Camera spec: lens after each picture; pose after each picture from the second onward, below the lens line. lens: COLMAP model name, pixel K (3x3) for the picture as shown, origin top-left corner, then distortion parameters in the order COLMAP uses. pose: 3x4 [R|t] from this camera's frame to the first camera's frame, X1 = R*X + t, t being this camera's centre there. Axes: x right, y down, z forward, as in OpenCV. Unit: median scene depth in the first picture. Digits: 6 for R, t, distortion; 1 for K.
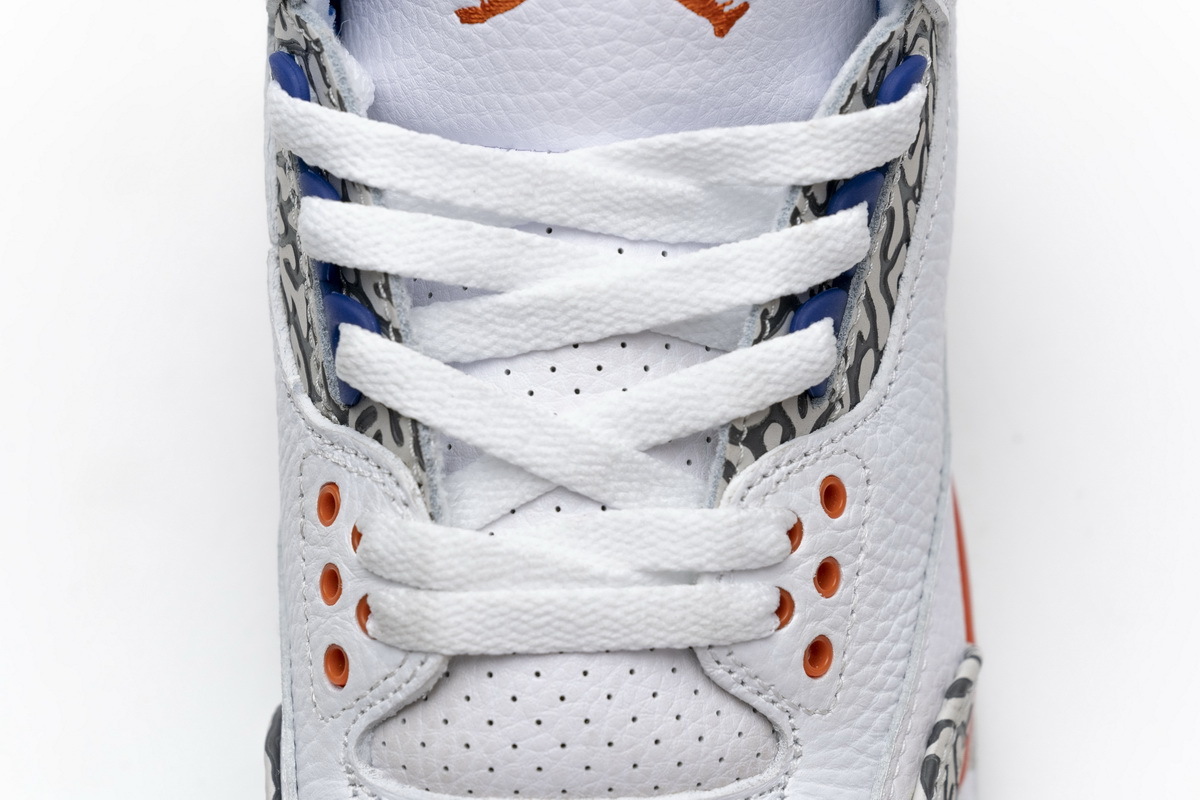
lens RADIAL K [[2353.9, 0, 622.2], [0, 2353.9, 383.3], [0, 0, 1]] dist [0.021603, 0.148672]
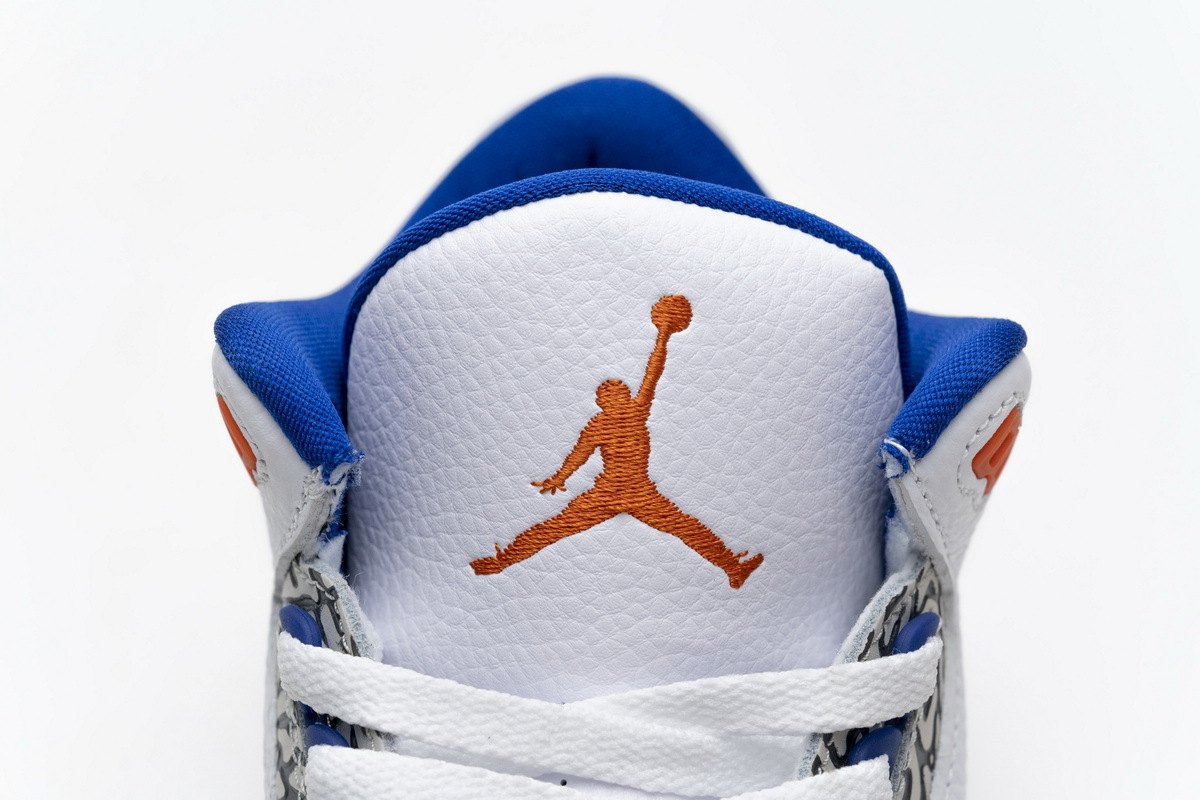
lens RADIAL K [[2353.9, 0, 622.2], [0, 2353.9, 383.3], [0, 0, 1]] dist [0.021603, 0.148672]
pose [[0.999197, 0.006979, 0.039449, -0.046743], [0.006257, 0.945434, -0.325754, 0.096774], [-0.039570, 0.325740, 0.944631, 0.028526]]
